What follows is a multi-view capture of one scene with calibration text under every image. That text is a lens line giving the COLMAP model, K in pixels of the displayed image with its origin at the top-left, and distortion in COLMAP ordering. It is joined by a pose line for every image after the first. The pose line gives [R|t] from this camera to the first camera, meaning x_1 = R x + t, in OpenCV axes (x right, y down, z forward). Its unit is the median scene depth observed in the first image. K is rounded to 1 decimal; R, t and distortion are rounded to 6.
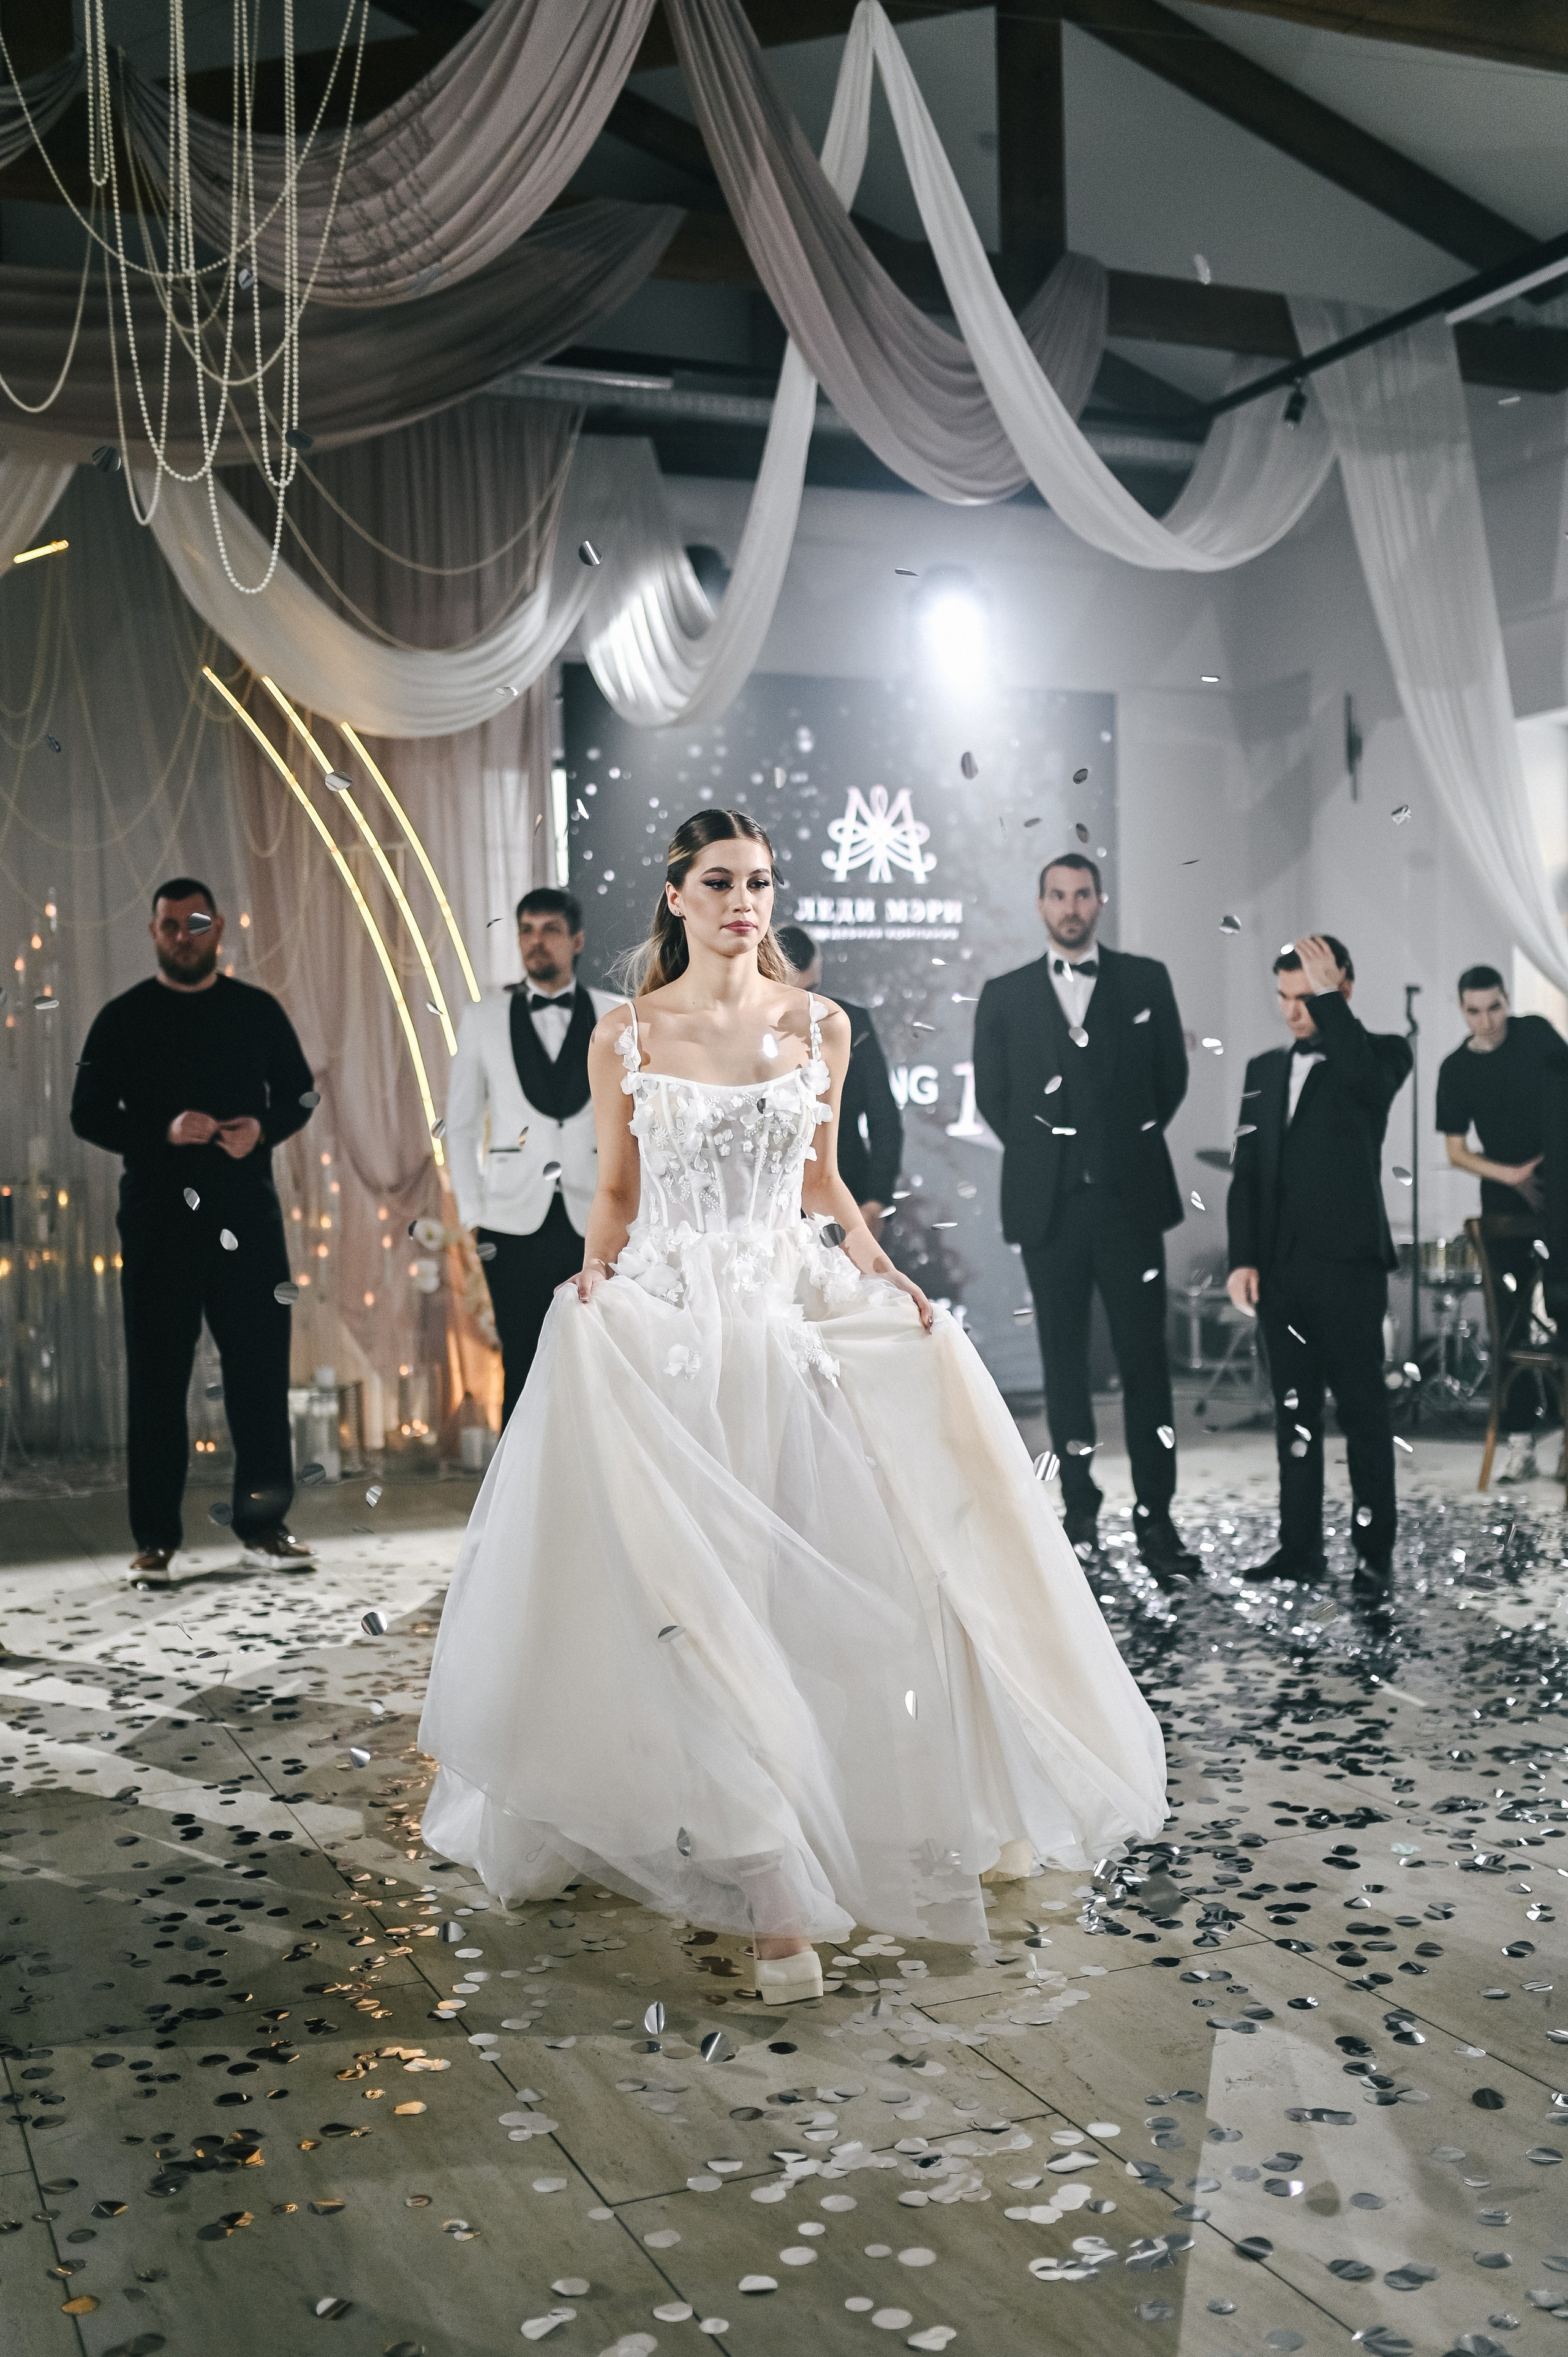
lens RADIAL K [[2441.3, 0, 753.2], [0, 2441.3, 1263.6], [0, 0, 1]] dist [-0.027811, 0.000000]
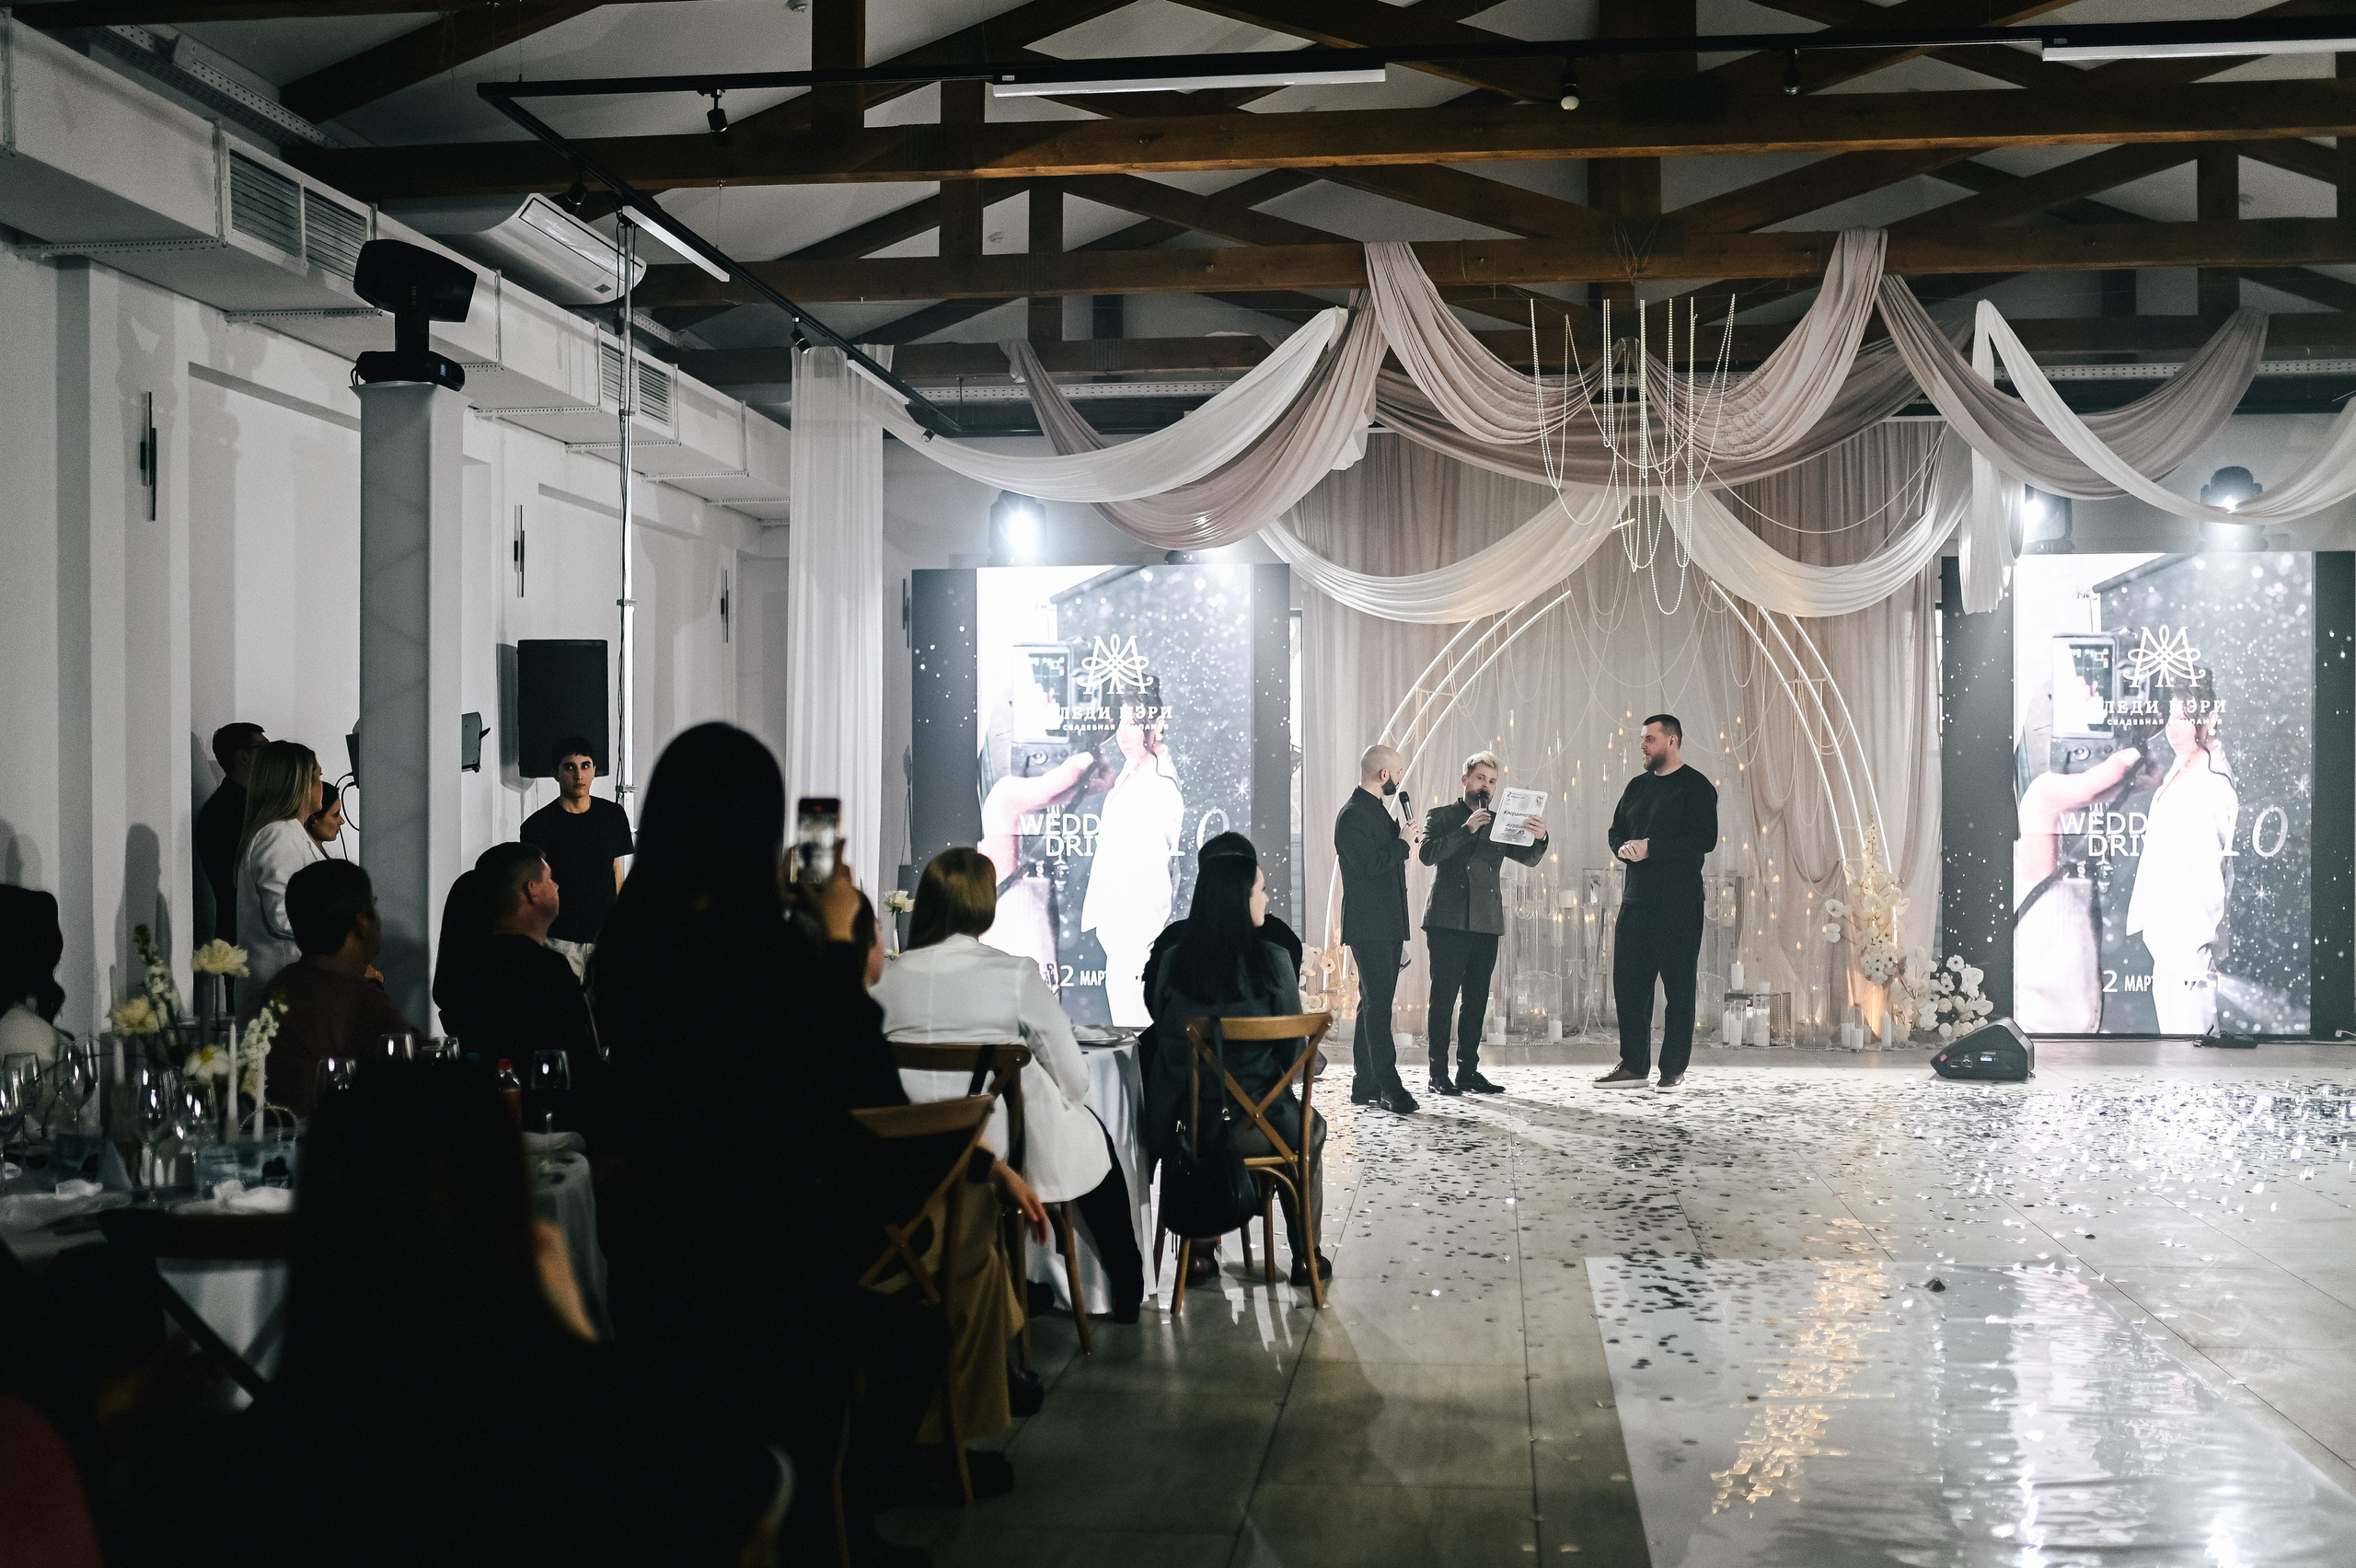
lens RADIAL K [[2440.2, 0, 1185.7], [0, 2440.2, 775.8], [0, 0, 1]] dist [-0.027811, 0.000000]
pose [[0.870673, 0.006676, -0.491817, 0.309739], [-0.040678, 0.997460, -0.058475, 0.013362], [0.490178, 0.070919, 0.868733, -0.704154]]
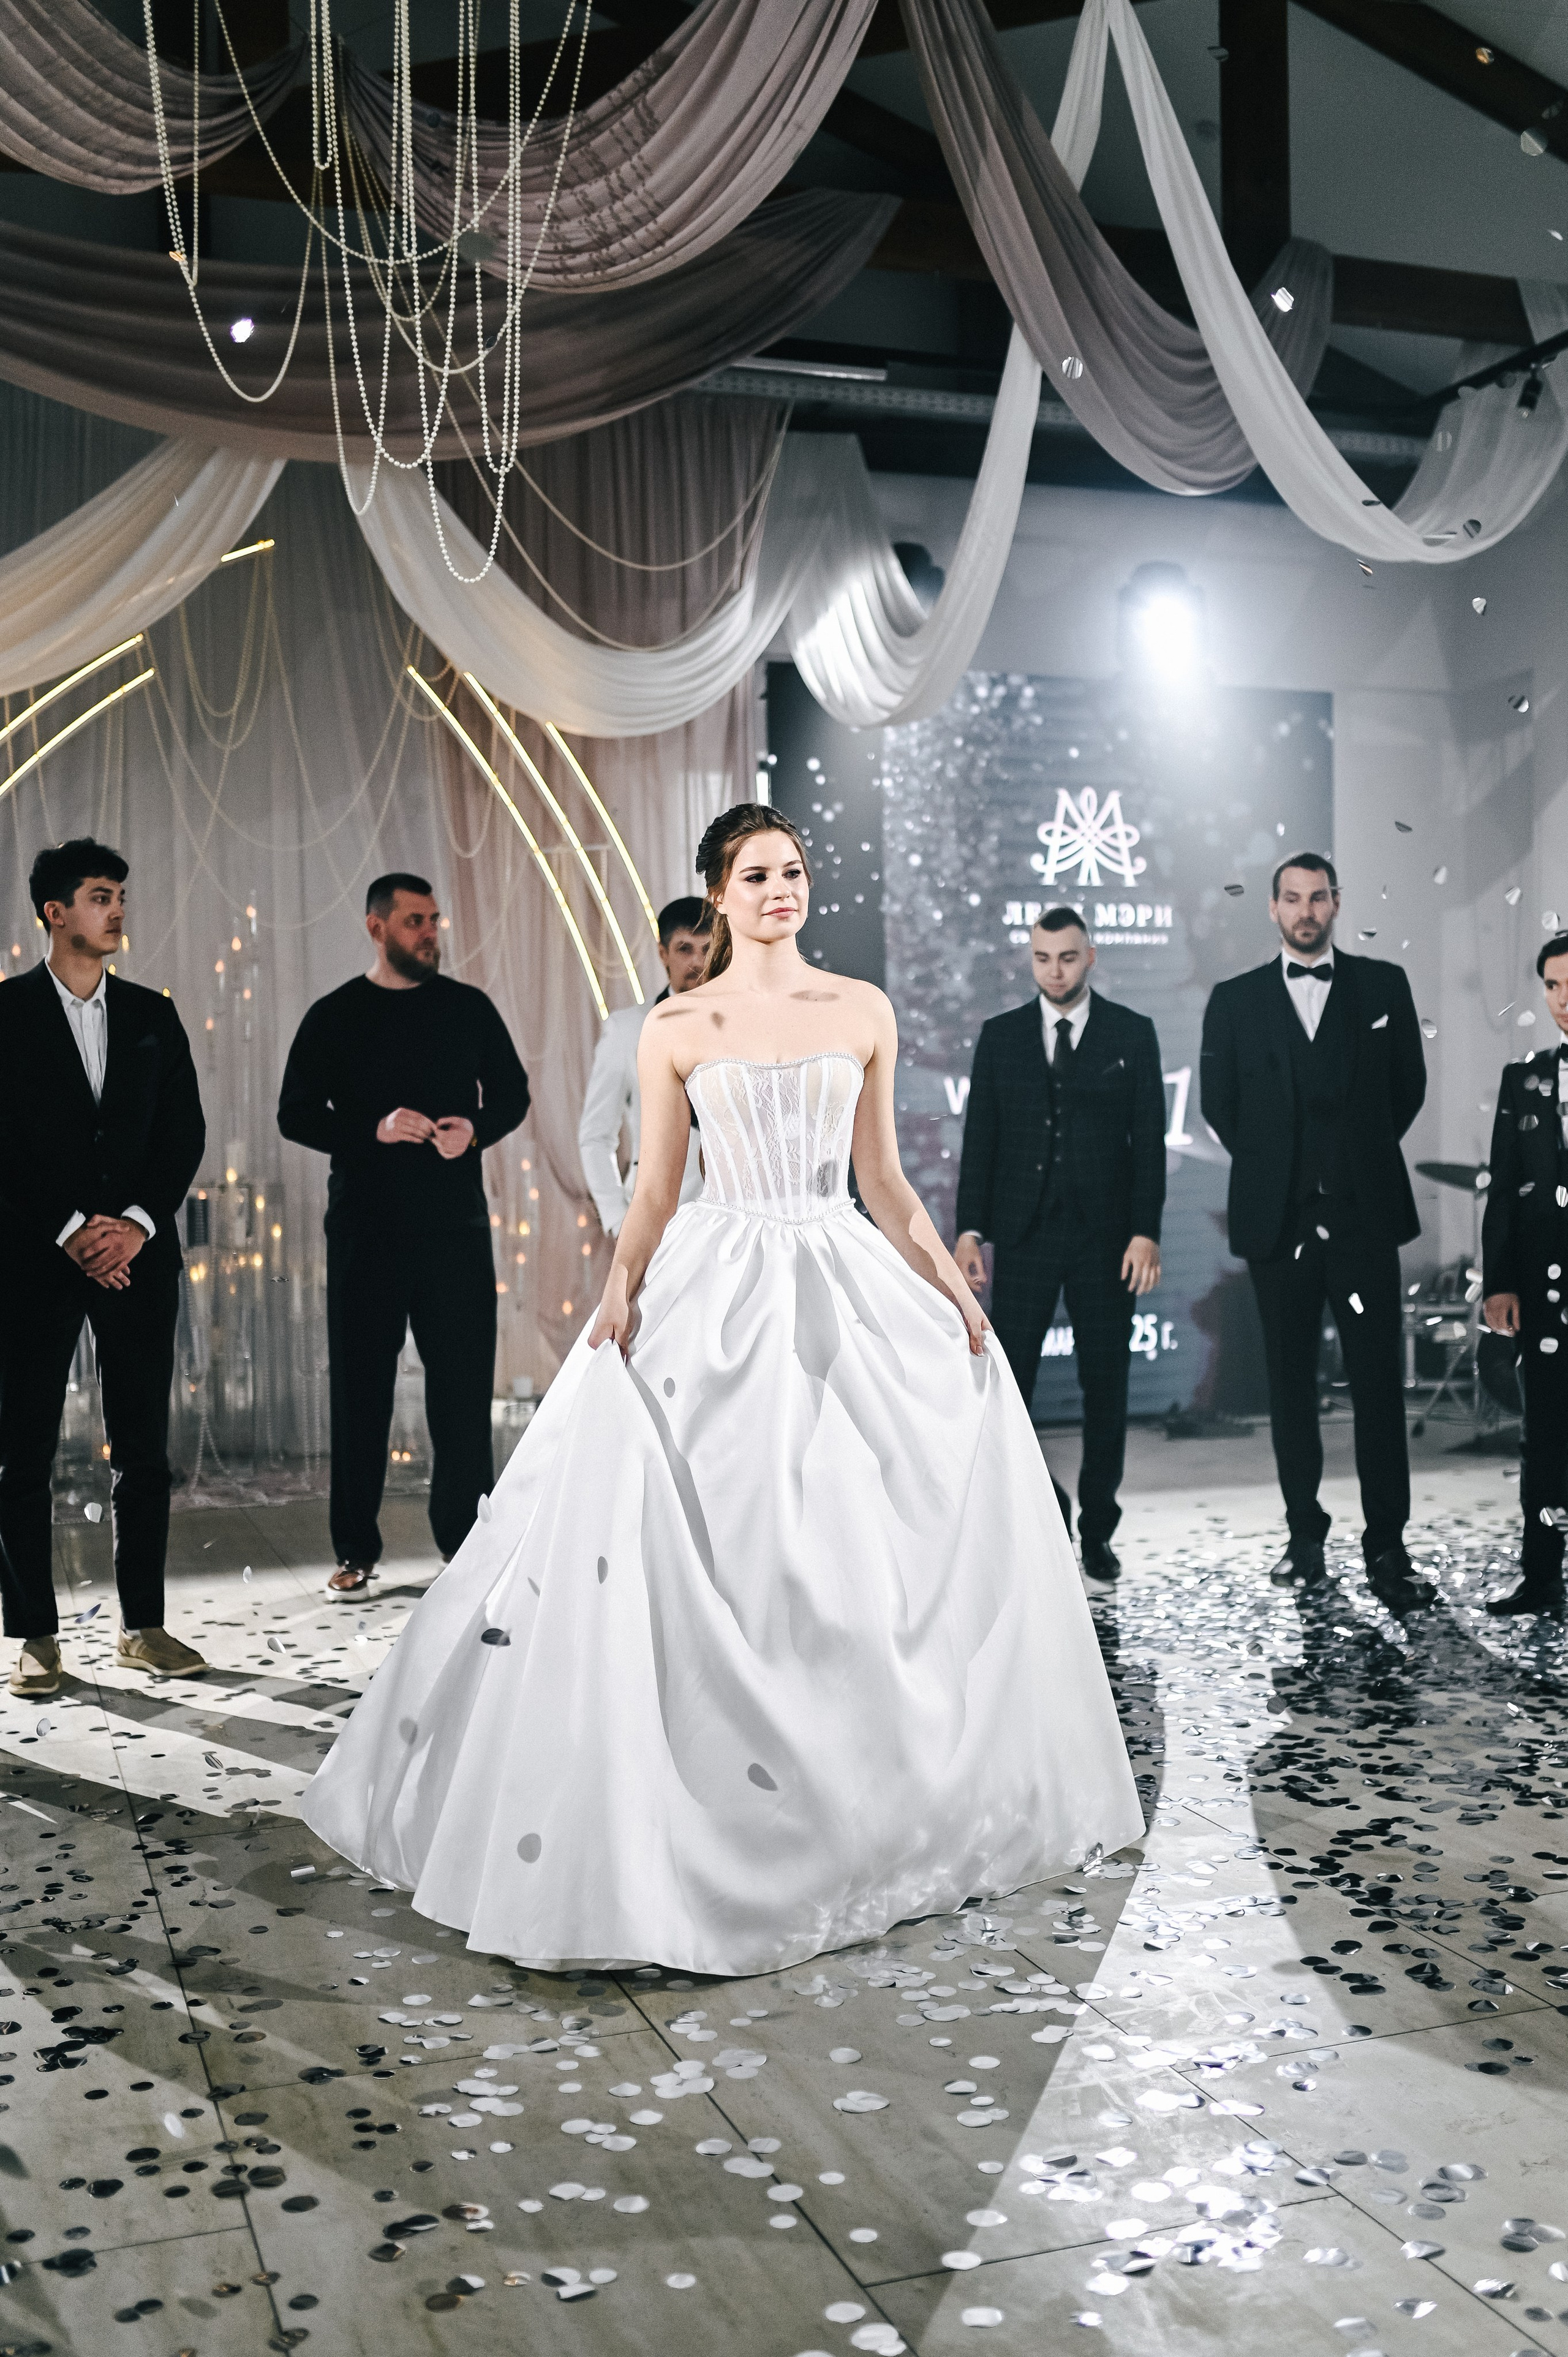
lens RADIAL K [[2441.3, 0, 789.7], [0, 2441.3, 1237.6], [0, 0, 1]] dist [-0.027811, 0.000000]
pose [[0.998535, 0.008319, -0.053470, -0.015938], [-0.009078, 0.999861, -0.013962, -0.000810], [0.053346, 0.014427, 0.998472, 0.023797]]
